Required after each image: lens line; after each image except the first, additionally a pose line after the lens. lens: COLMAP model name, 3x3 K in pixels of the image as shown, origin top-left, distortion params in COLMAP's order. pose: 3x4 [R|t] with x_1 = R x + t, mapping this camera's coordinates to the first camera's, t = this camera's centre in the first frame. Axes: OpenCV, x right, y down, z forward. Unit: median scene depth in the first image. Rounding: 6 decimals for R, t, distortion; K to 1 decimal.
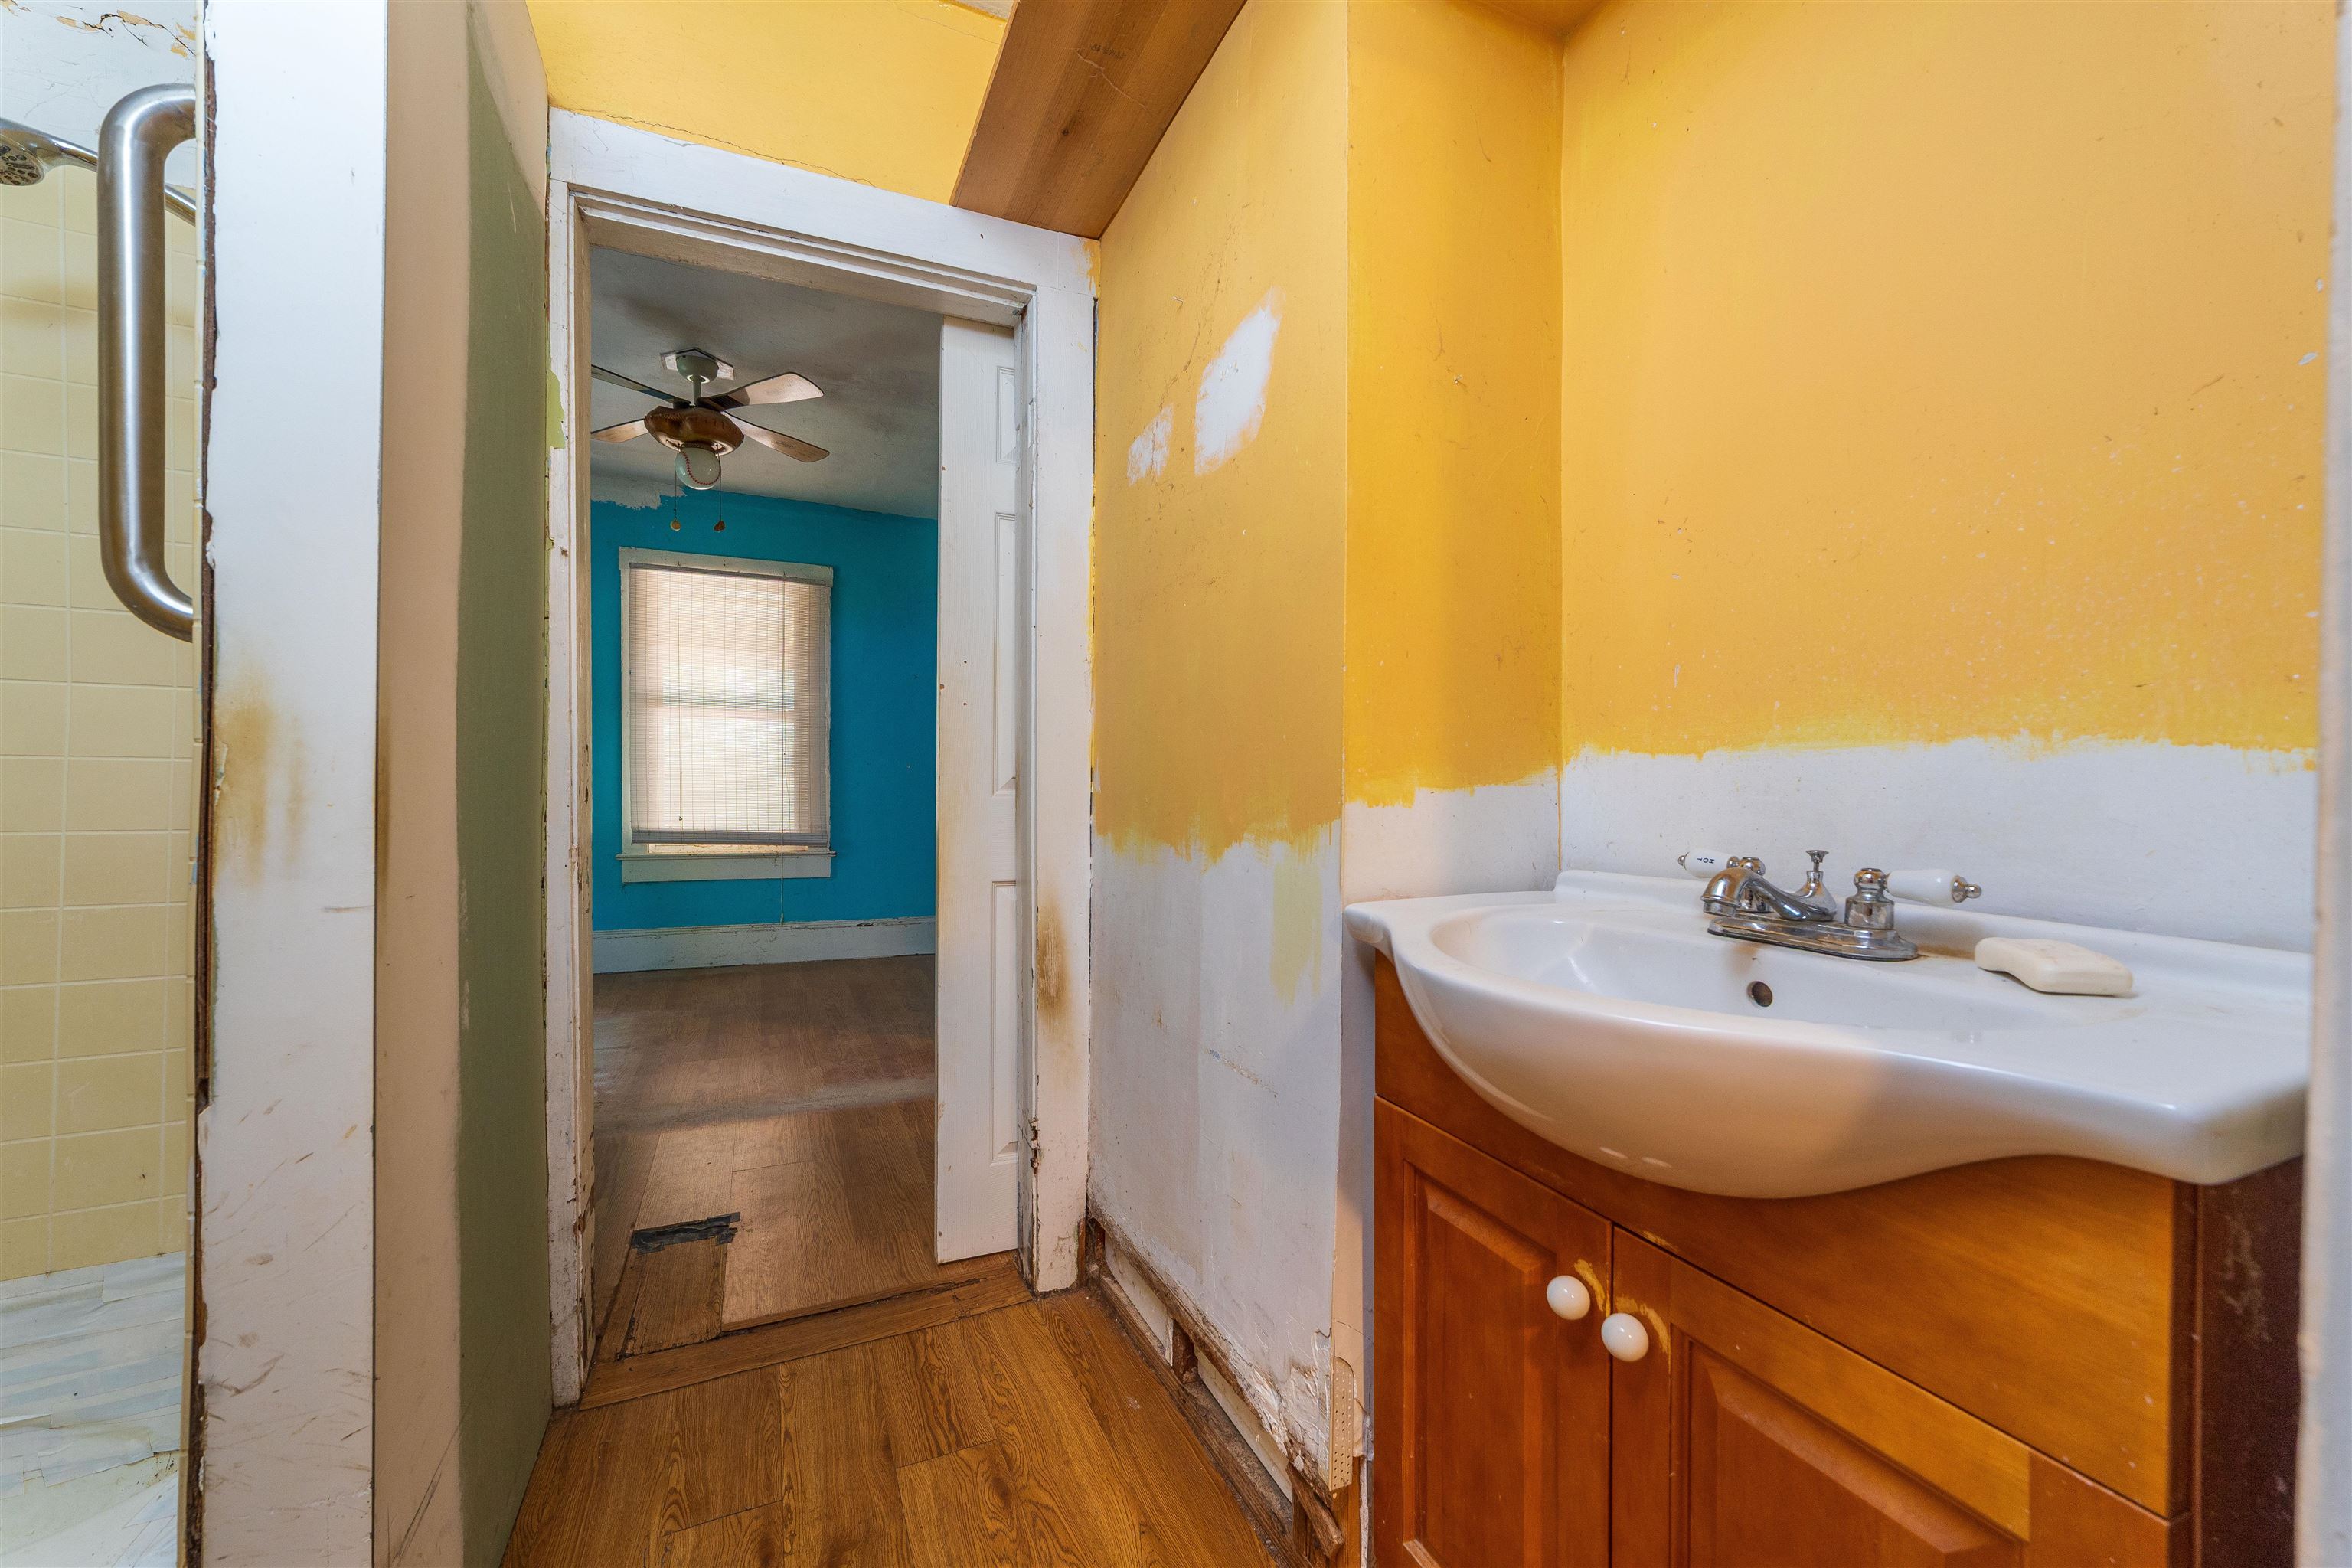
lens RADIAL K [[925.7, 0, 1157.8], [0, 925.7, 793.7], [0, 0, 1]] dist [-0.005249, 0.003546]
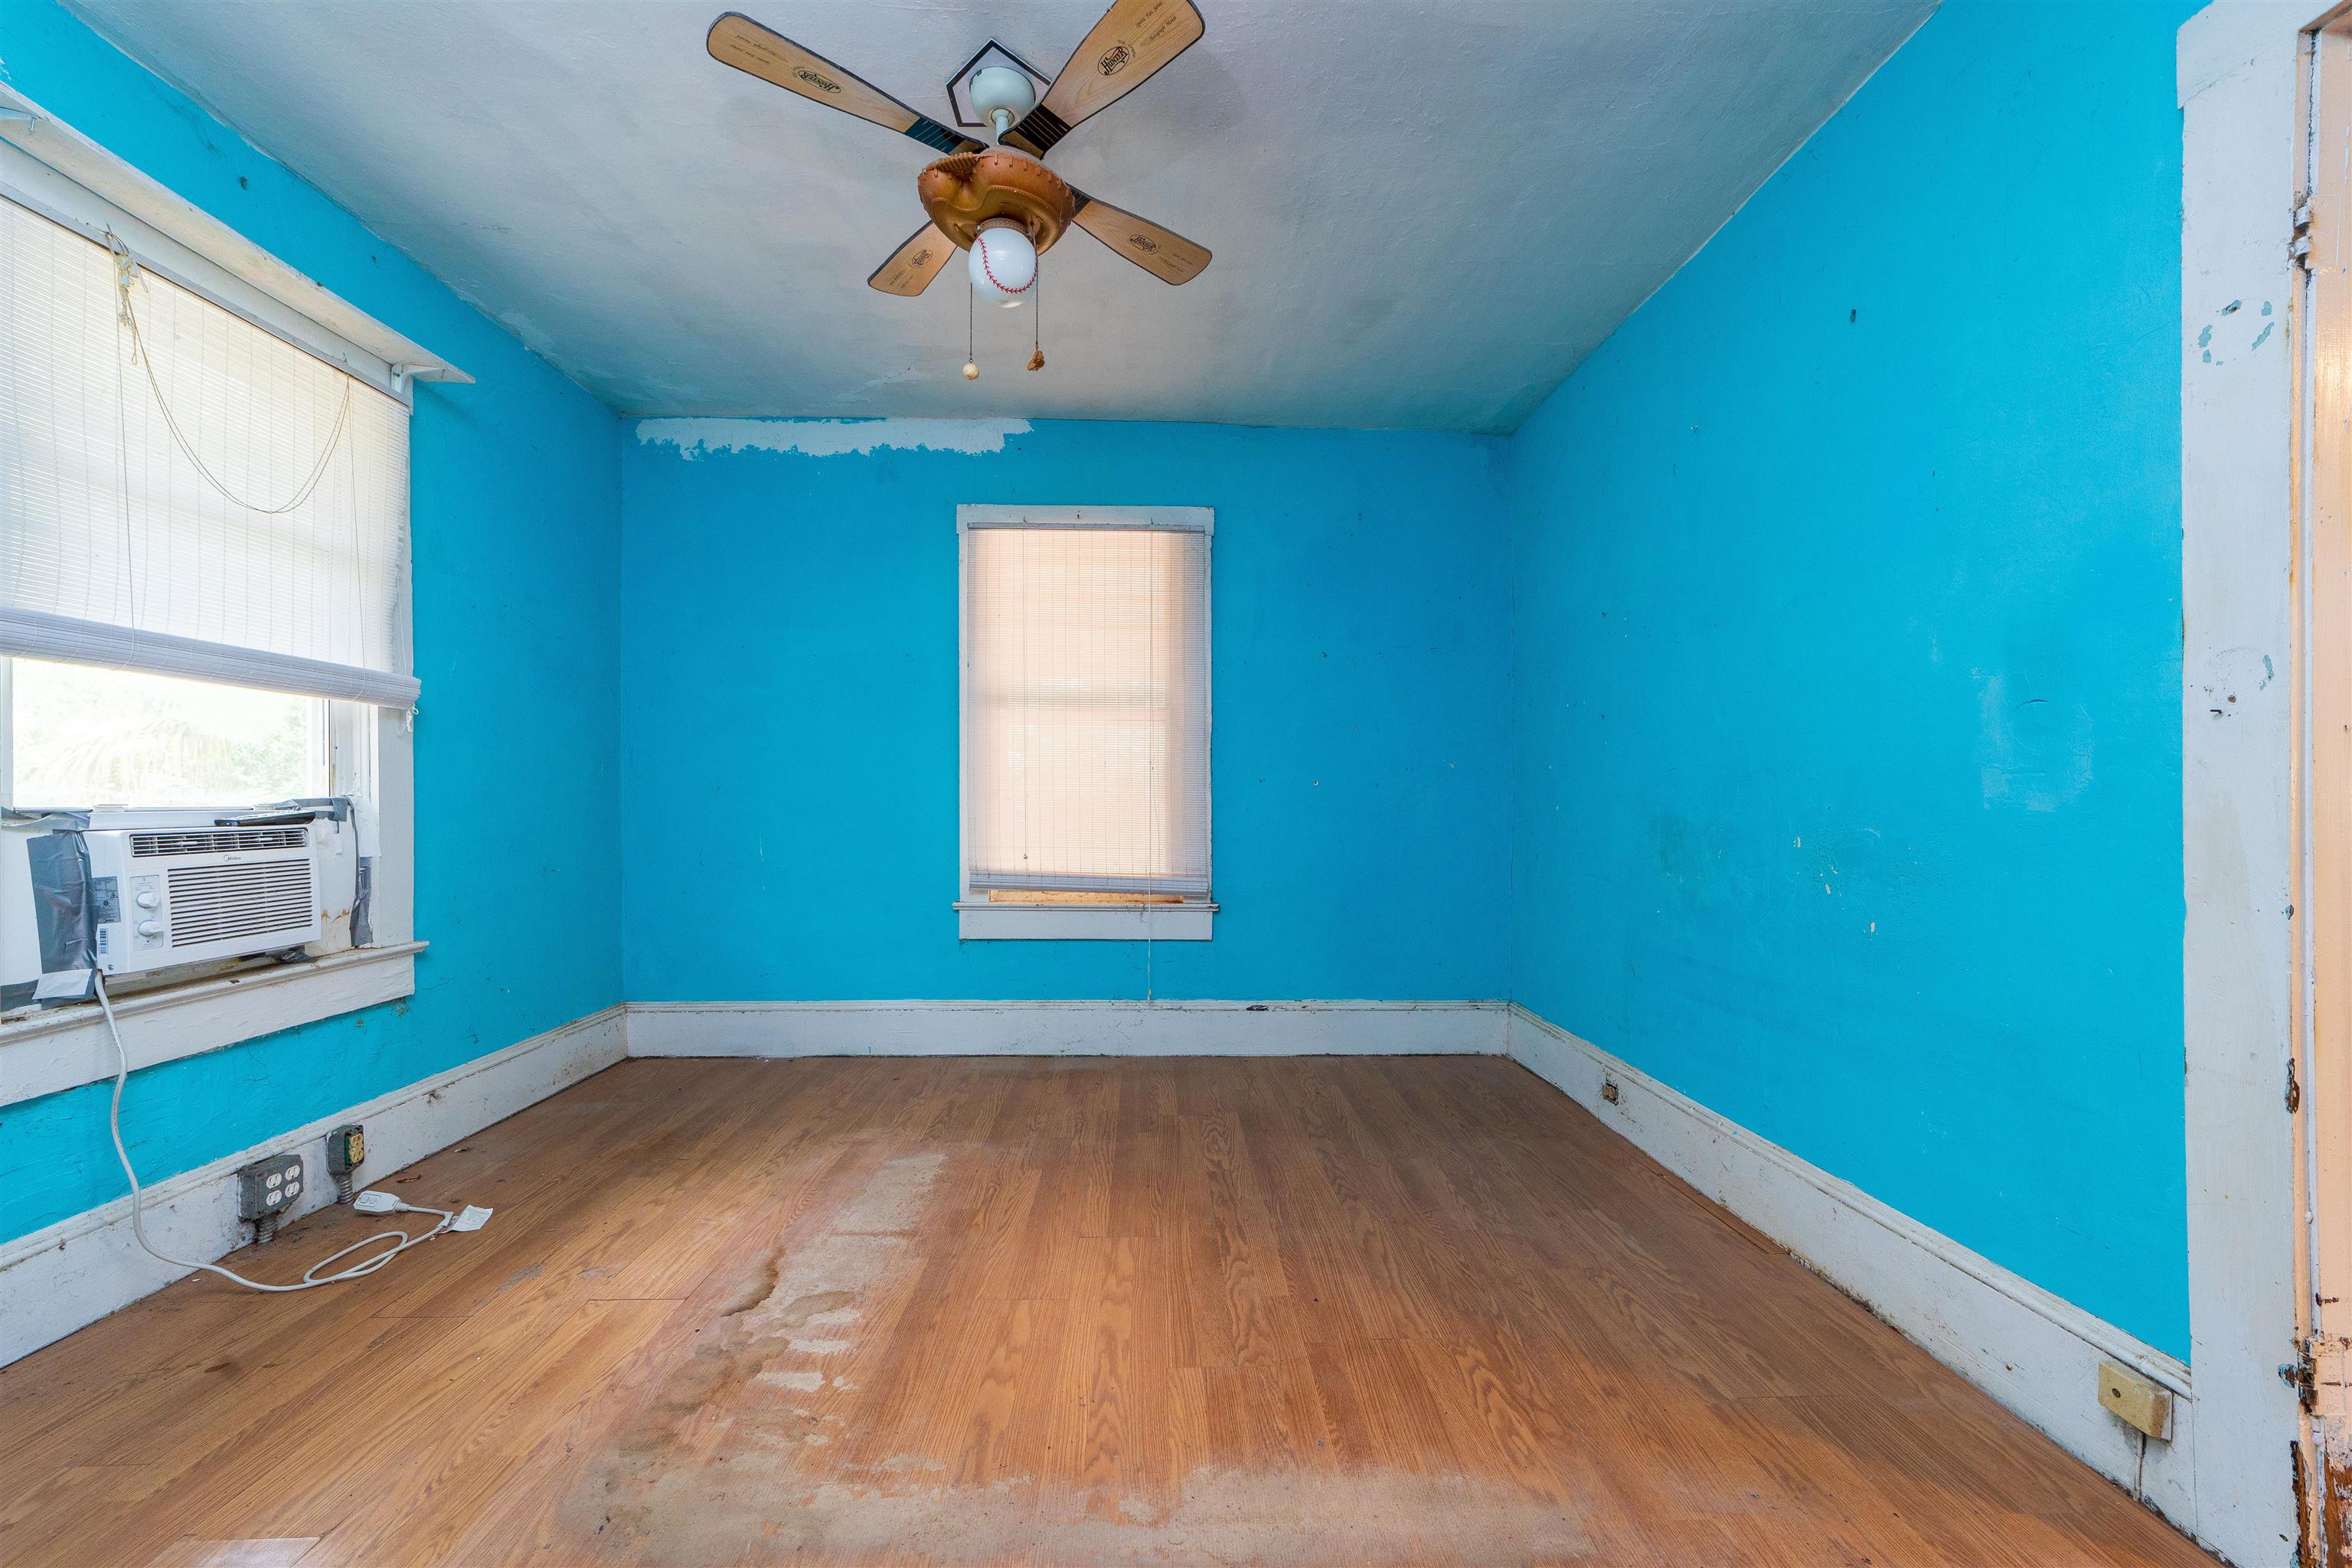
lens RADIAL K [[925.7, 0, 1151.7], [0, 925.7, 791.8], [0, 0, 1]] dist [-0.005249, 0.003546]
pose [[0.920366, -0.005295, -0.391023, -0.328495], [-0.000887, 0.999877, -0.015627, -0.035186], [0.391058, 0.014729, 0.920248, 0.898978]]
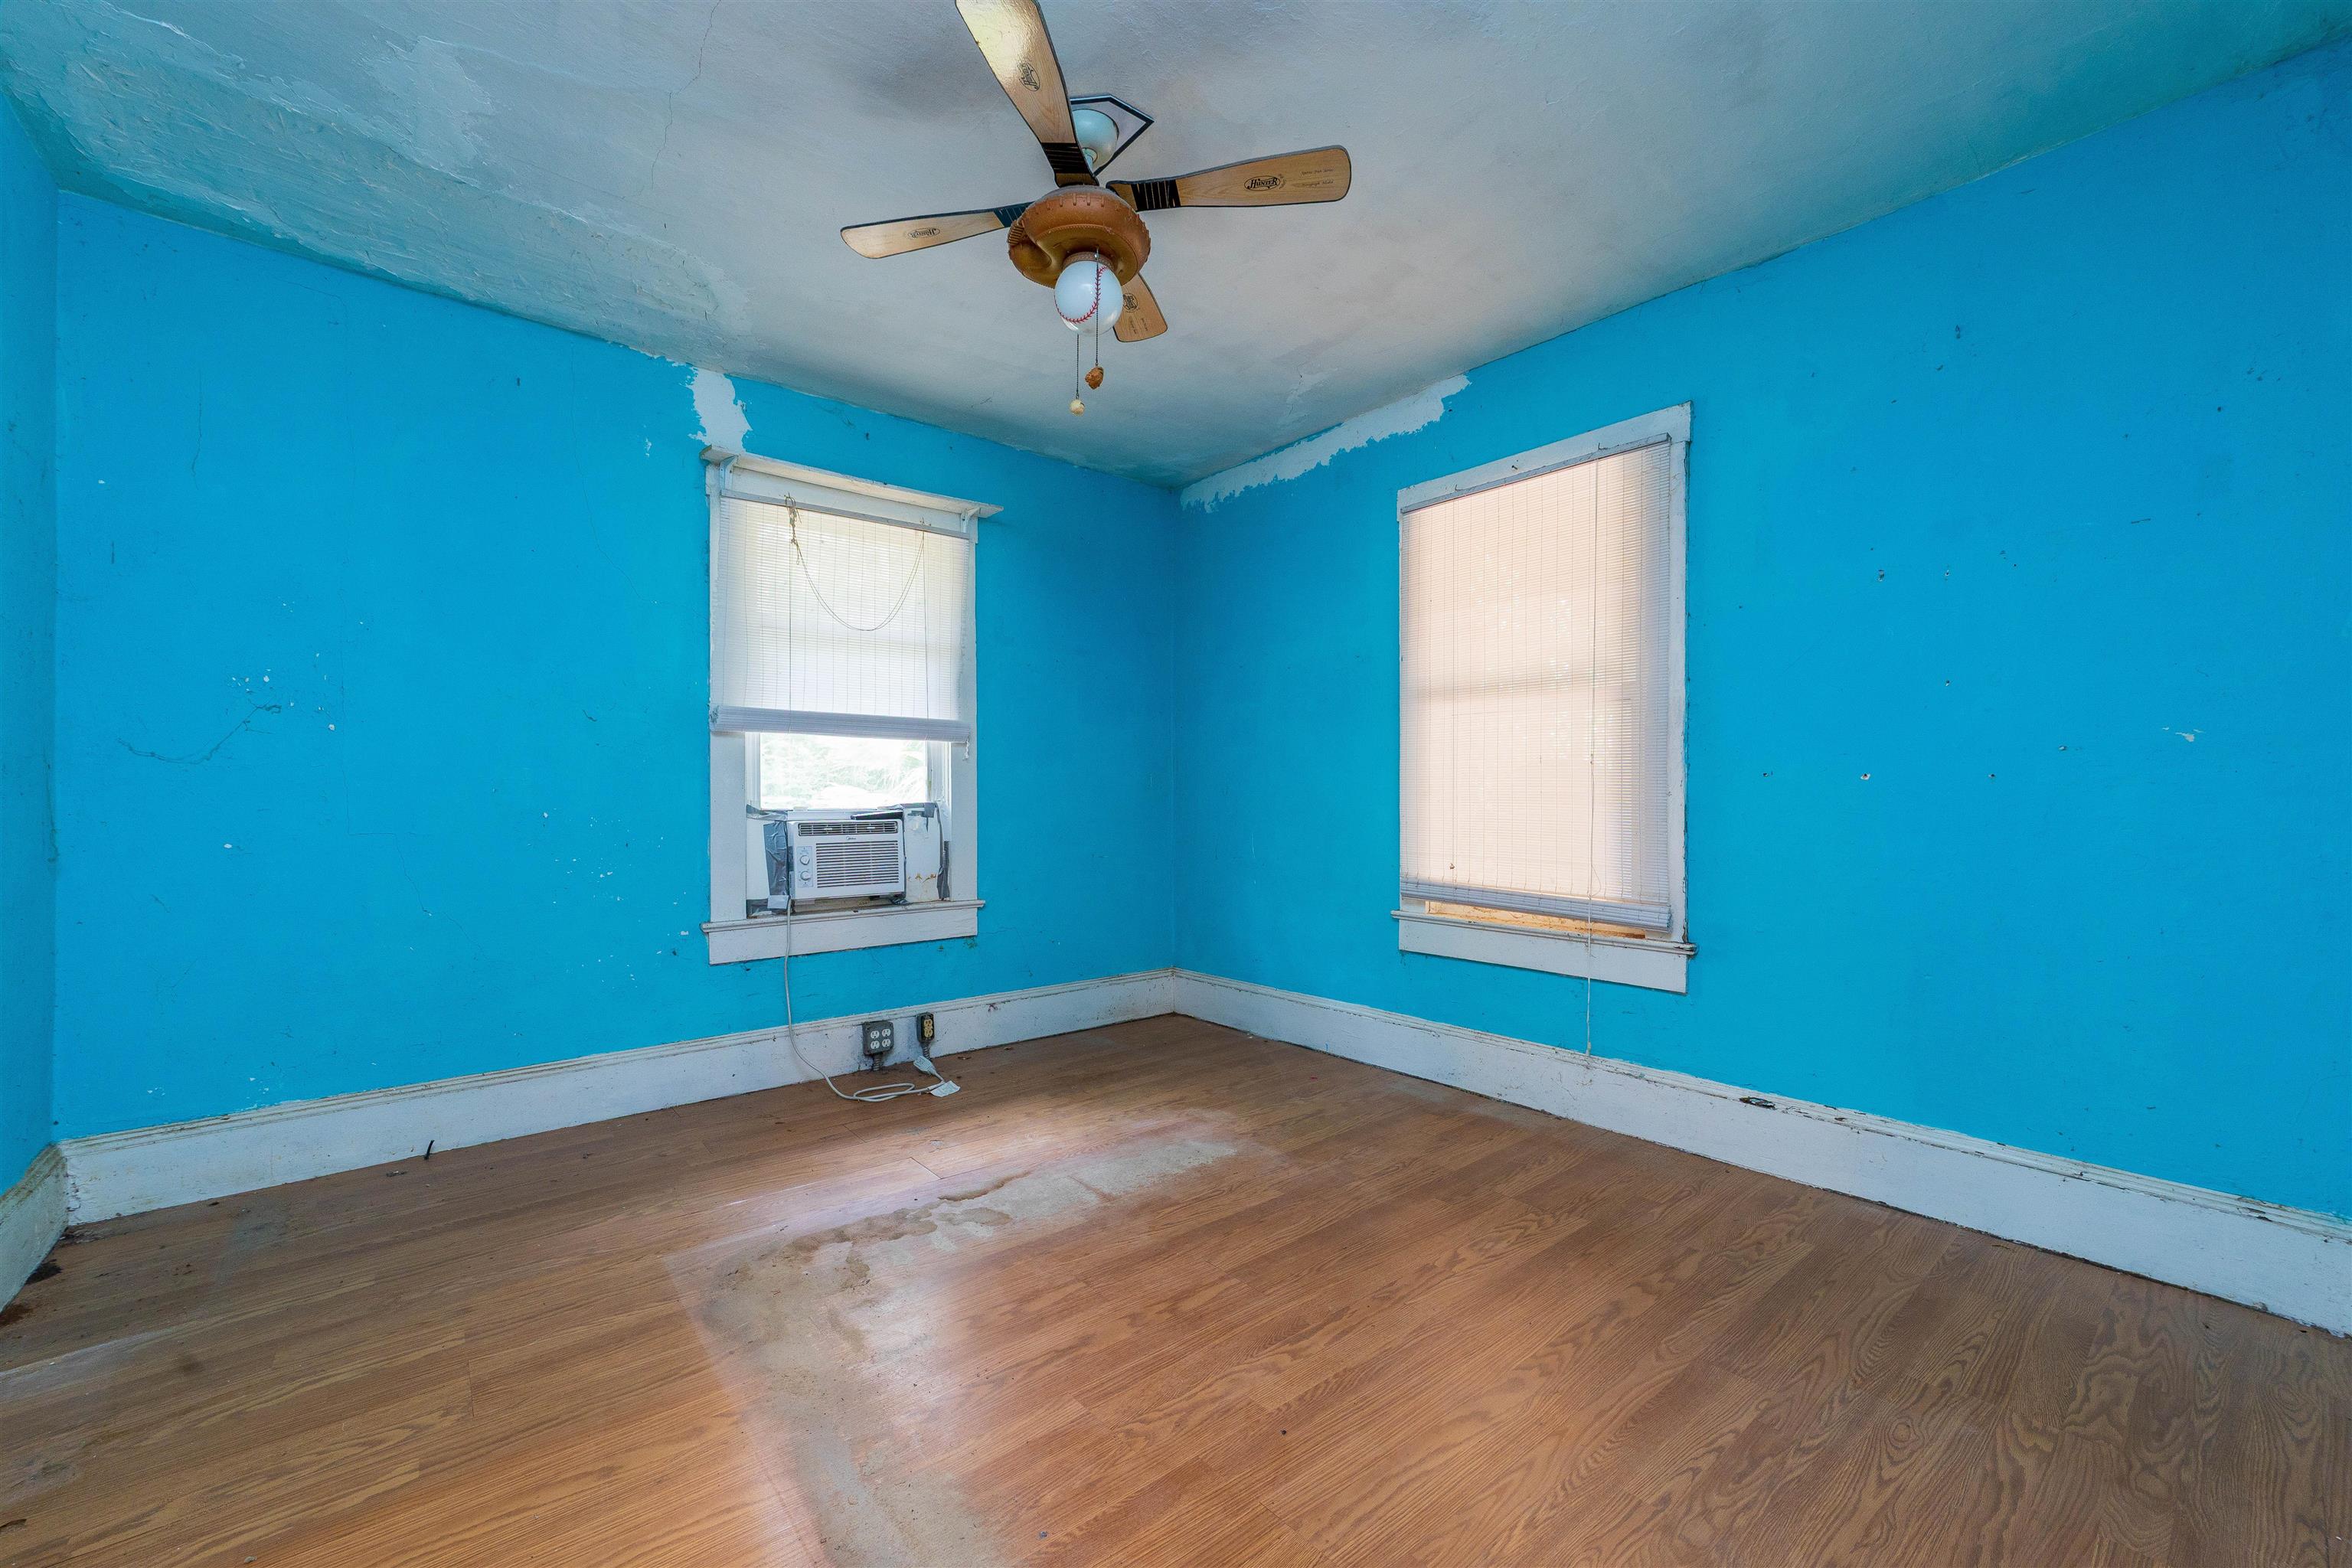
lens RADIAL K [[925.7, 0, 1163.8], [0, 925.7, 802.1], [0, 0, 1]] dist [-0.005249, 0.003546]
pose [[0.258609, -0.002522, -0.965979, 0.204923], [-0.003426, 0.999988, -0.003528, -0.041994], [0.965976, 0.004222, 0.258597, 1.613640]]
